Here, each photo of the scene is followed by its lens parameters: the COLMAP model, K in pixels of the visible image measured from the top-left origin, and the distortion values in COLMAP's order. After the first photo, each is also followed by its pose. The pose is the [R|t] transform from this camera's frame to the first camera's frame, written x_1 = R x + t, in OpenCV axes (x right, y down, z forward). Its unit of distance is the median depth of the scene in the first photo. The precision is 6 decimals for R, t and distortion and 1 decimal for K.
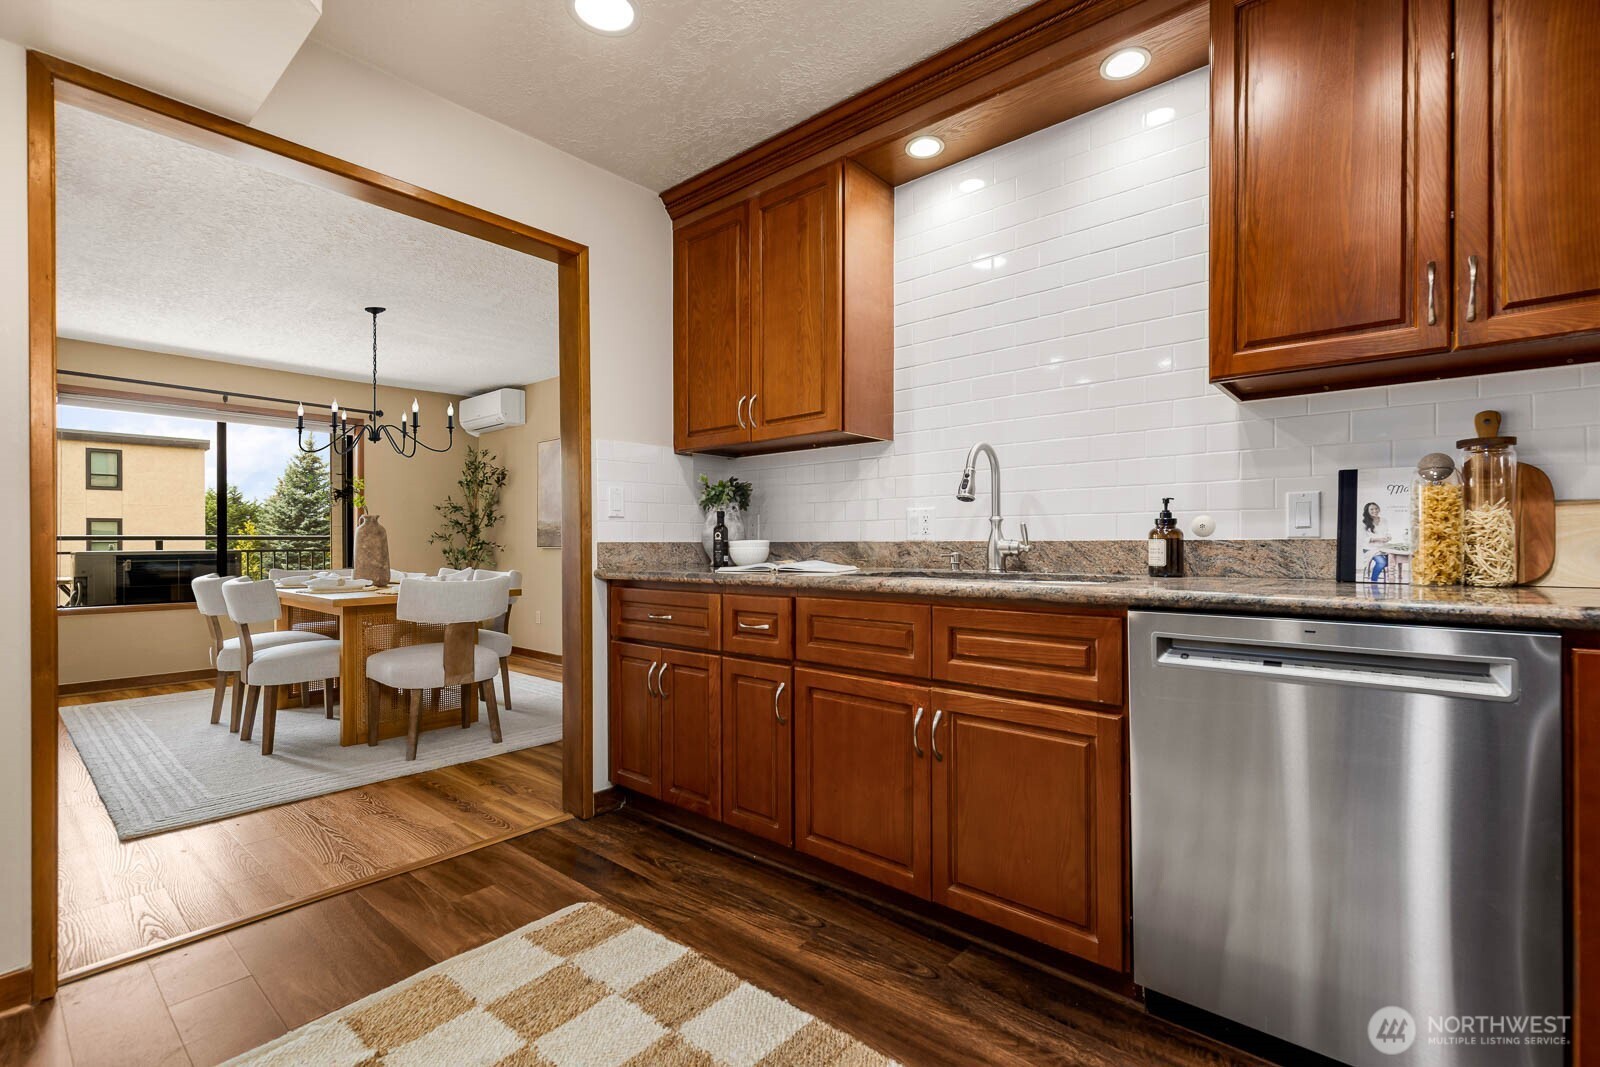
lens RADIAL K [[721.8, 0, 804.3], [0, 721.8, 540.3], [0, 0, 1]] dist [0.012426, -0.001310]
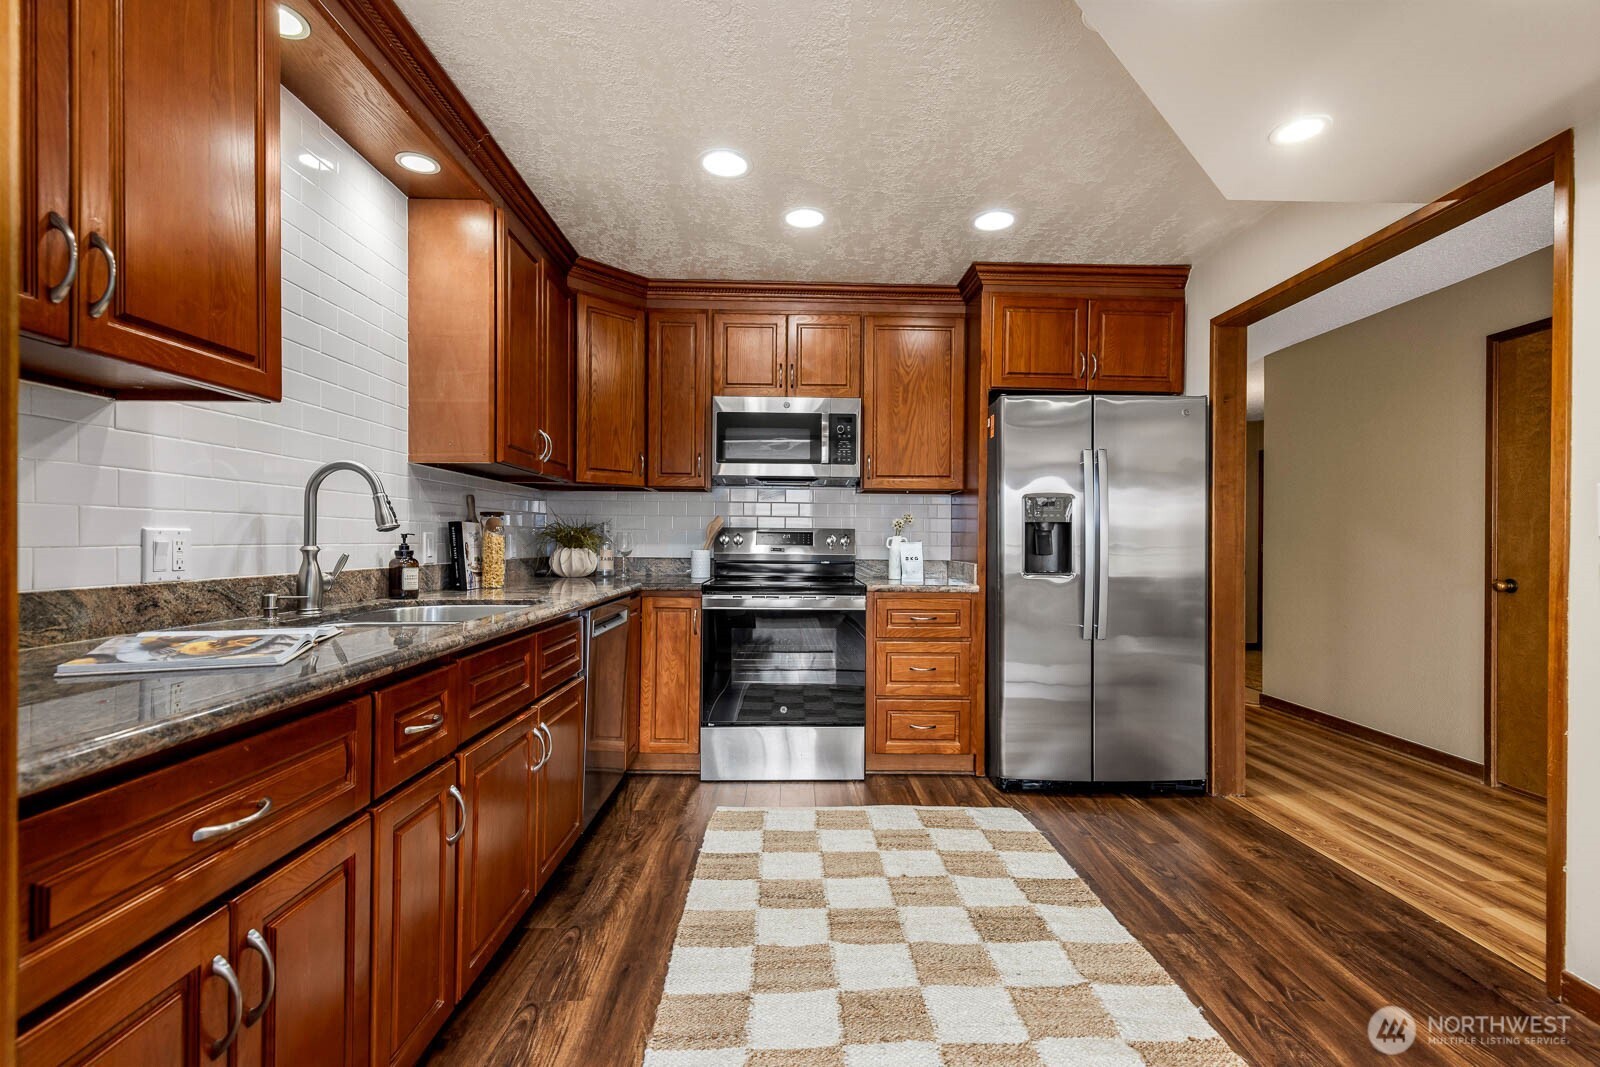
lens RADIAL K [[721.8, 0, 810.8], [0, 721.8, 539.2], [0, 0, 1]] dist [0.012426, -0.001310]
pose [[-0.674035, 0.000691, 0.738699, -0.629021], [-0.006041, 0.999961, -0.006448, -0.033250], [-0.738675, -0.008809, -0.674004, 0.969729]]
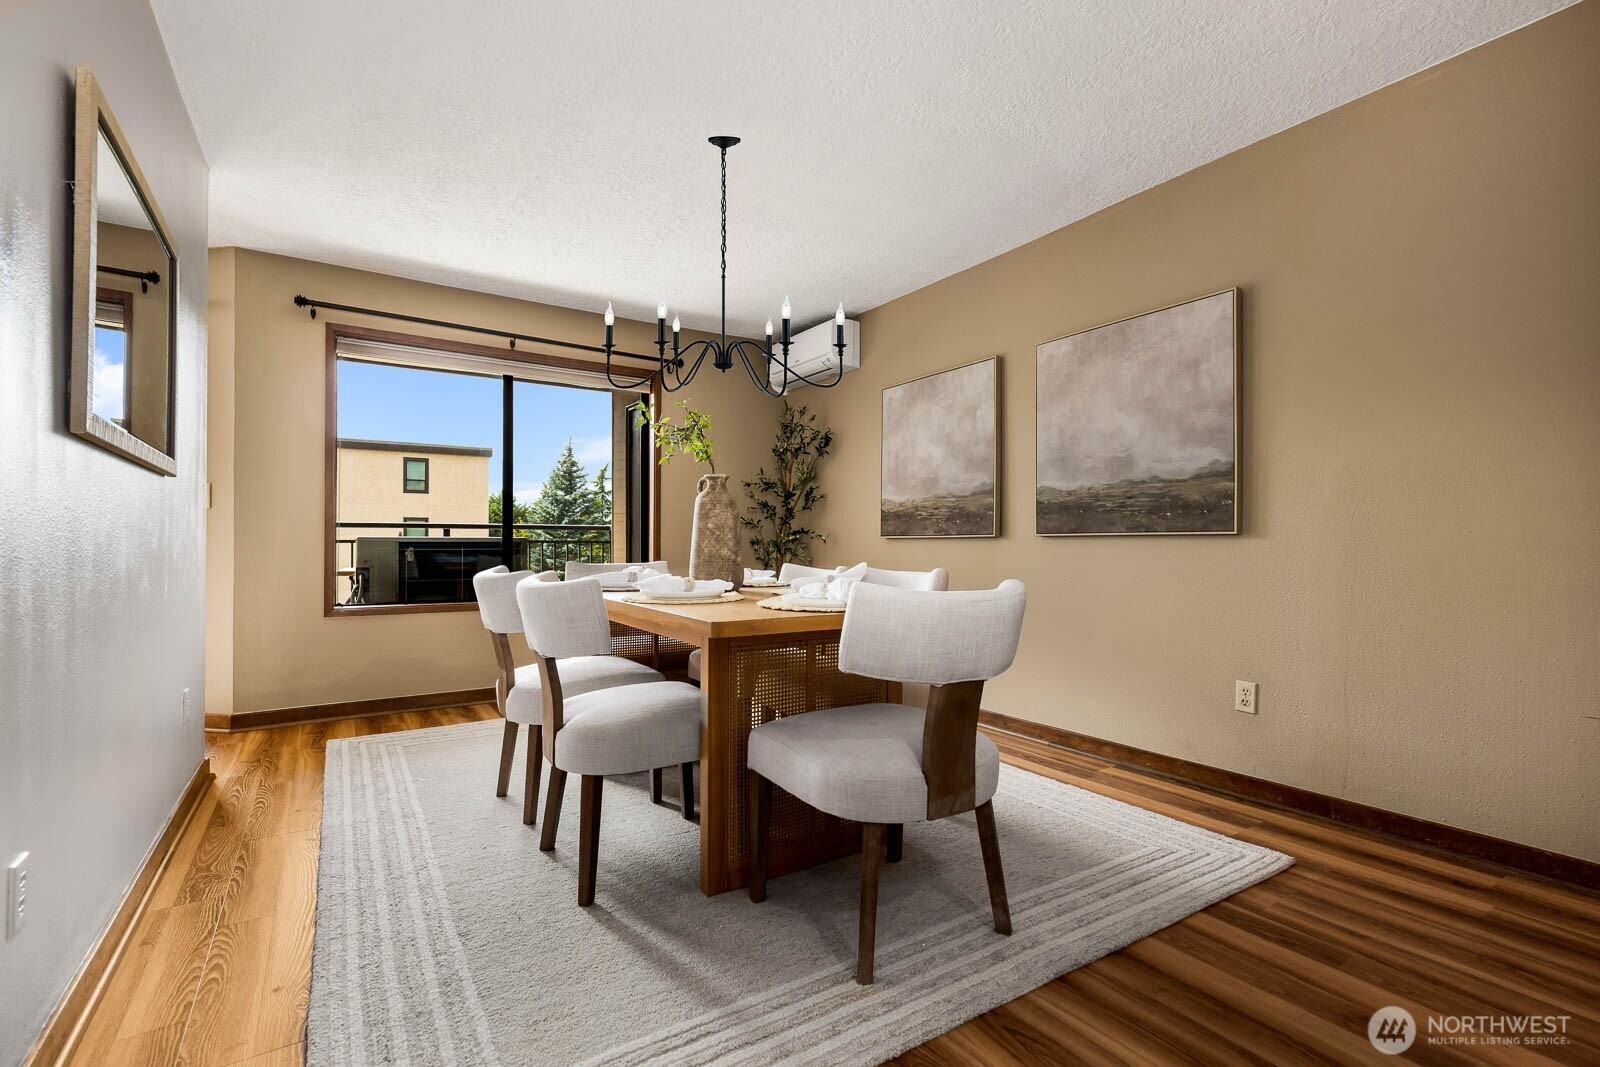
lens RADIAL K [[721.8, 0, 806.8], [0, 721.8, 541.8], [0, 0, 1]] dist [0.012426, -0.001310]
pose [[0.962658, 0.006898, -0.270632, -0.585154], [-0.006753, 0.999976, 0.001468, 0.033221], [0.270635, 0.000414, 0.962682, 0.704000]]
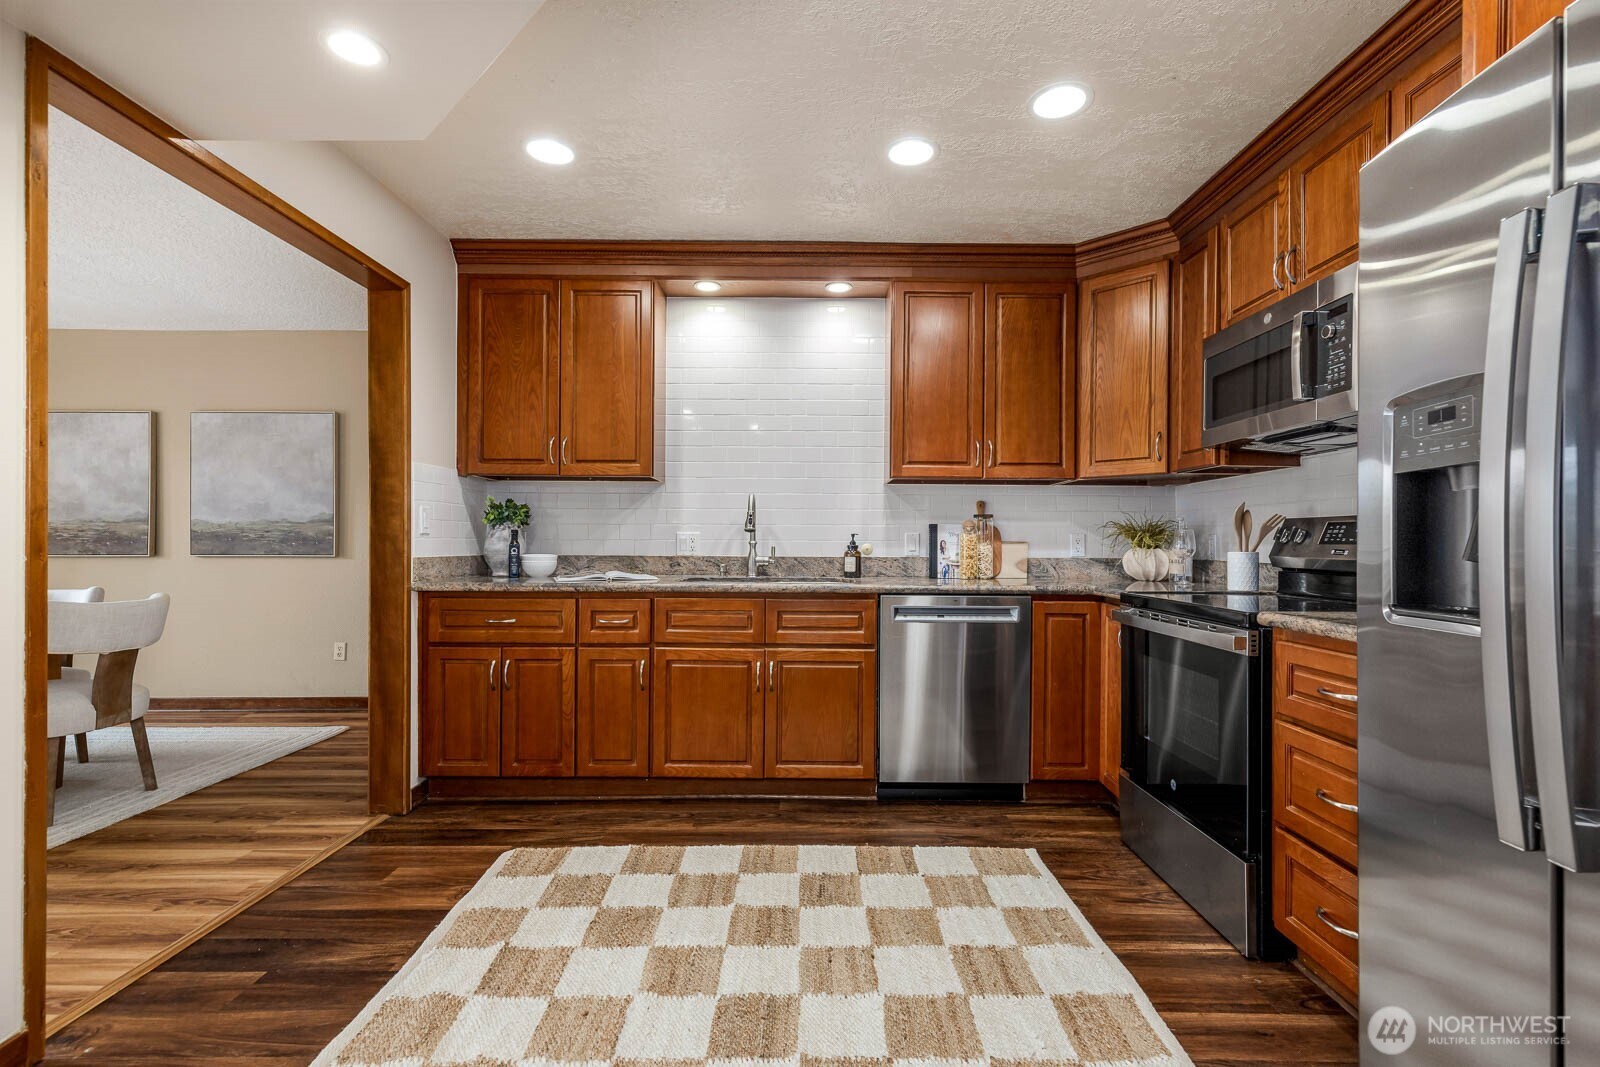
lens RADIAL K [[721.8, 0, 803.1], [0, 721.8, 539.7], [0, 0, 1]] dist [0.012426, -0.001310]
pose [[0.758844, 0.009690, 0.651200, -0.561082], [-0.009981, 0.999945, -0.003248, -0.026843], [-0.651196, -0.004035, 0.758899, -0.205832]]
